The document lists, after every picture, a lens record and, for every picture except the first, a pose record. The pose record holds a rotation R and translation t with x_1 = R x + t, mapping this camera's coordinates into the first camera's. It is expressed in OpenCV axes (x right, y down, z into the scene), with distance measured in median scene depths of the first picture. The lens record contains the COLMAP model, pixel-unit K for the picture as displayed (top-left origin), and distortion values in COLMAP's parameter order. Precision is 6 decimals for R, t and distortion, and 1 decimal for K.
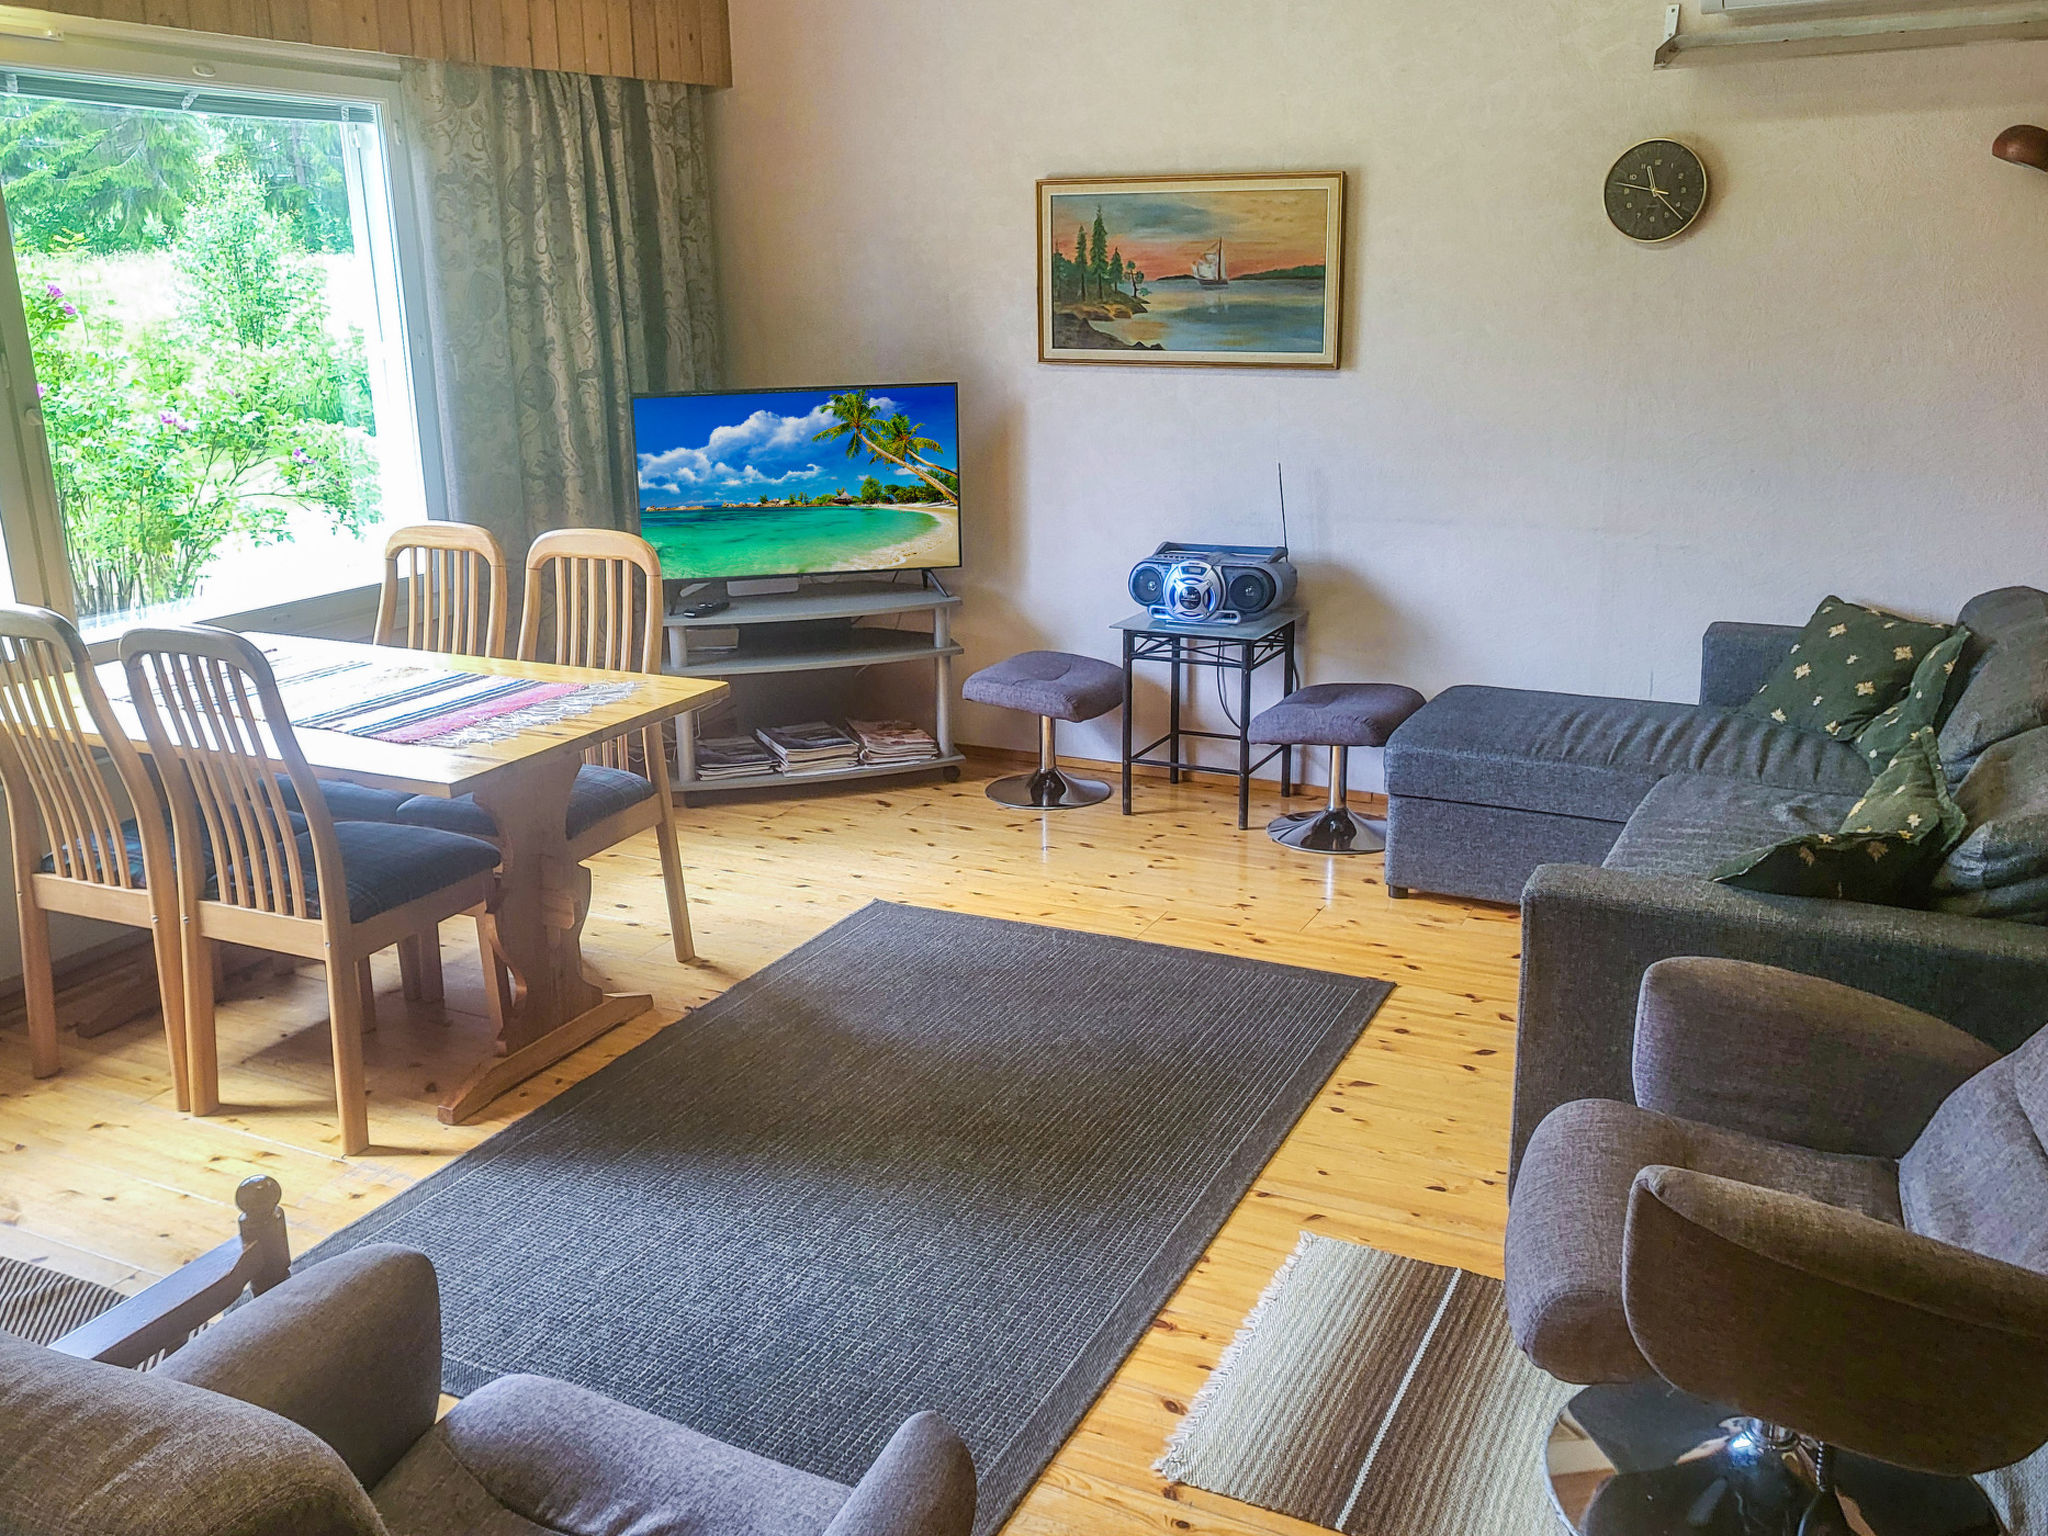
lens RADIAL K [[1847.2, 0, 1025.1], [0, 1847.2, 827.2], [0, 0, 1]] dist [0.066684, 0.001835]
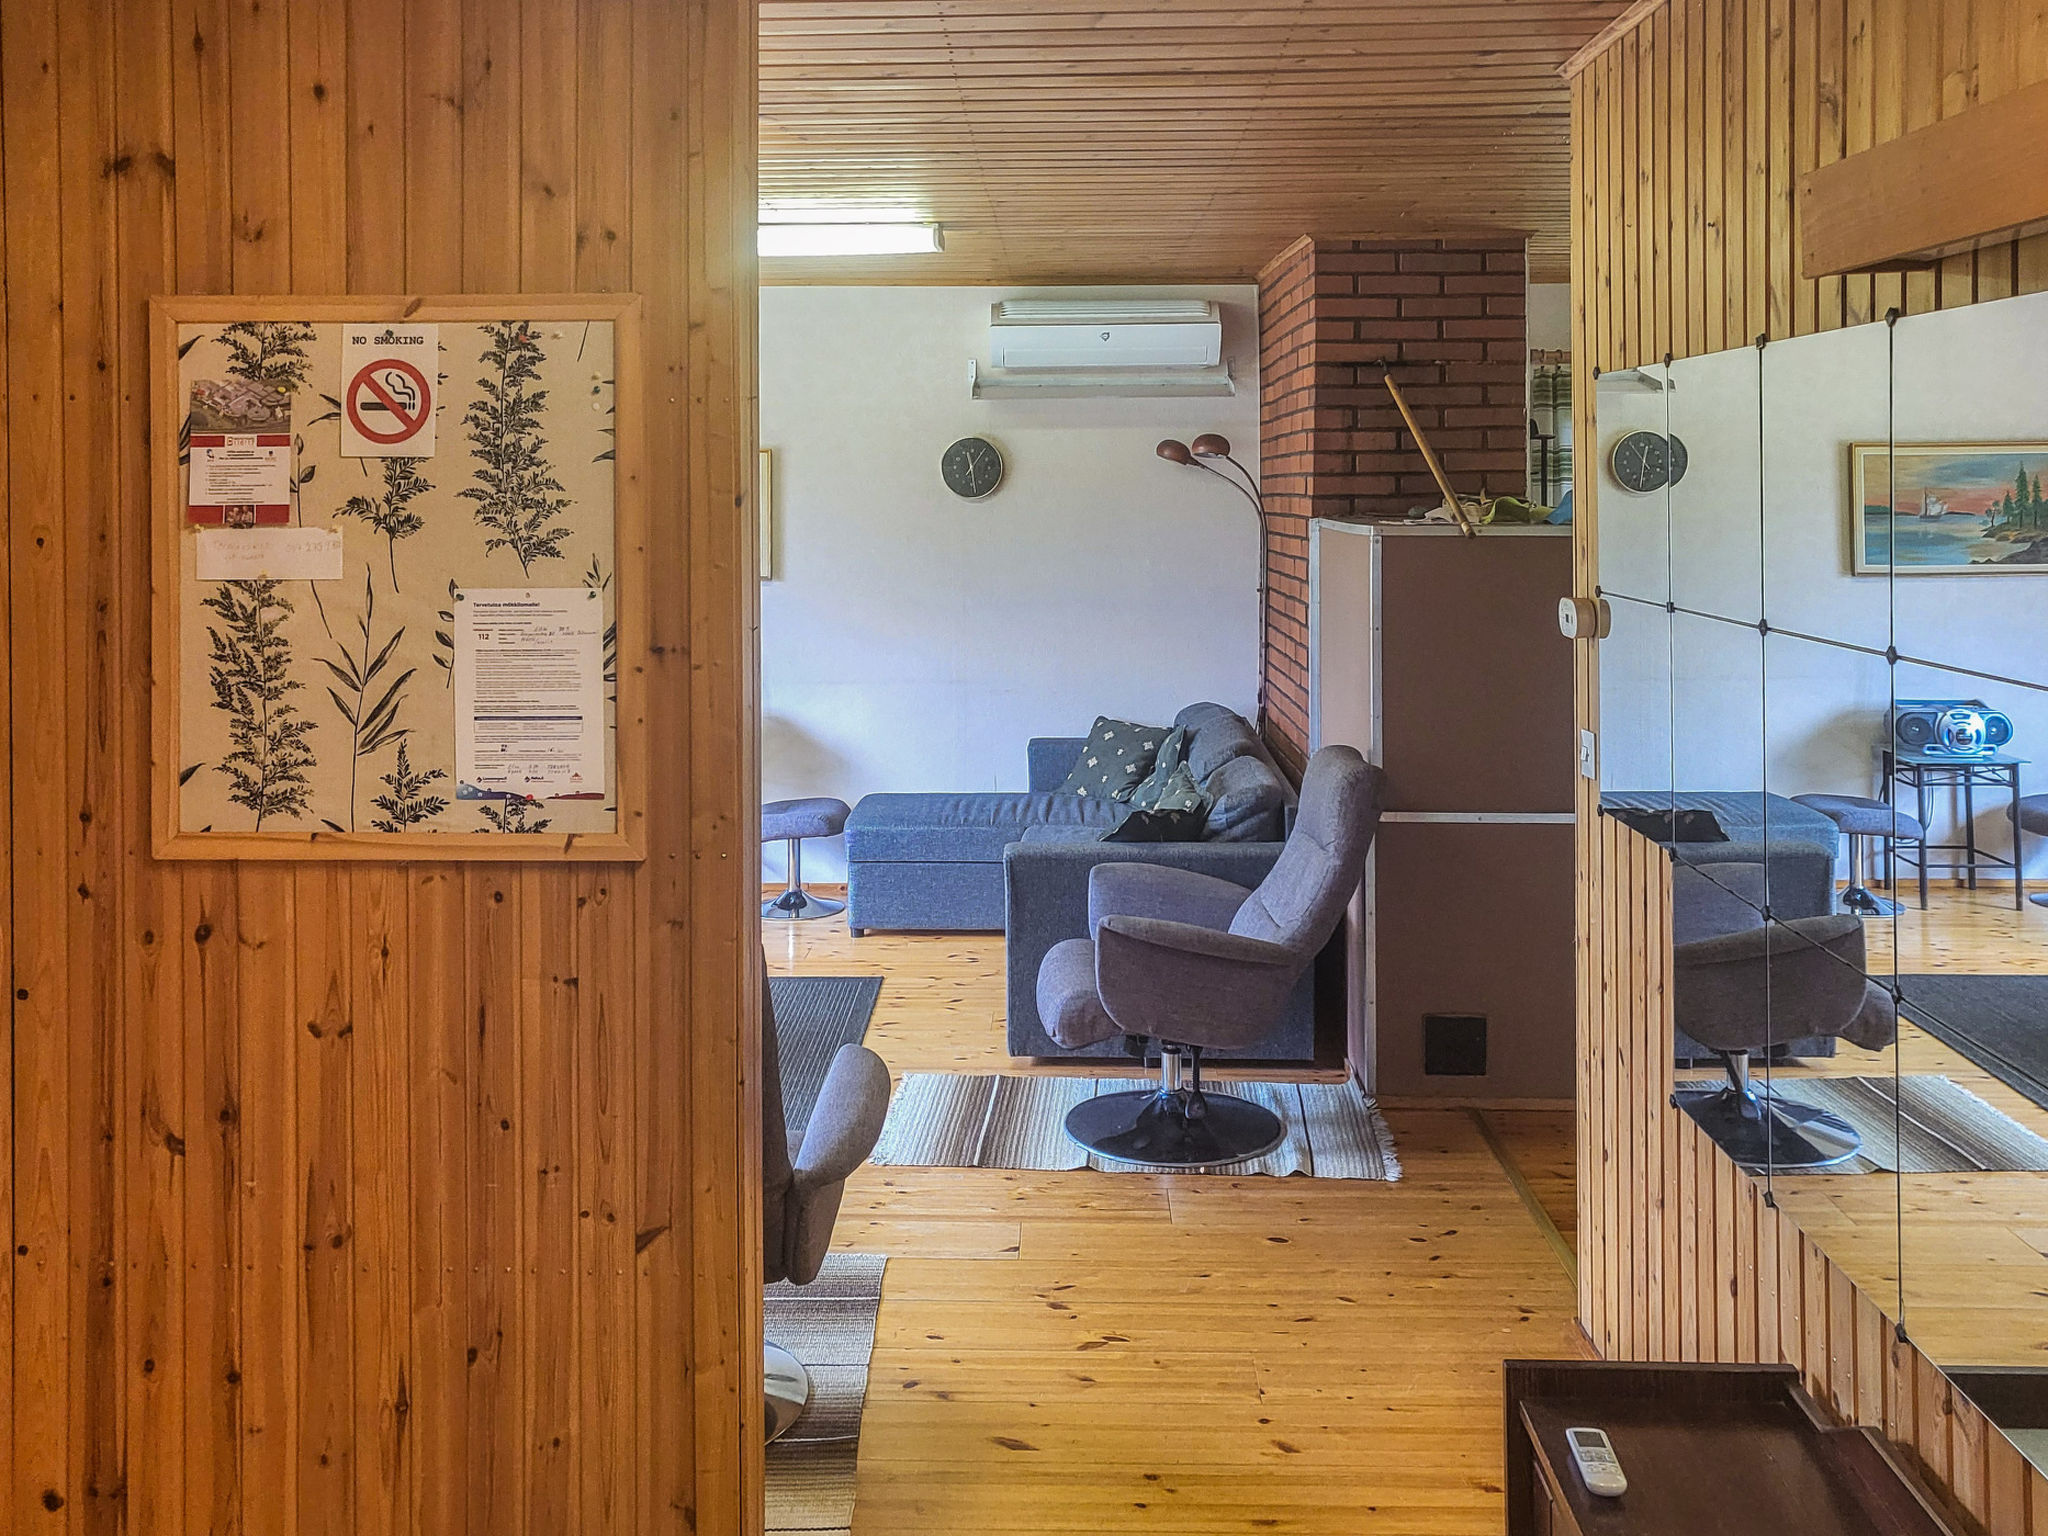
lens RADIAL K [[1837.8, 0, 1024.0], [0, 1837.8, 768.0], [0, 0, 1]] dist [-0.006458, -0.003571]
pose [[0.915332, -0.058845, 0.398377, -0.265225], [0.116805, 0.985533, -0.122803, 0.109730], [-0.385388, 0.158938, 0.908964, -0.399655]]
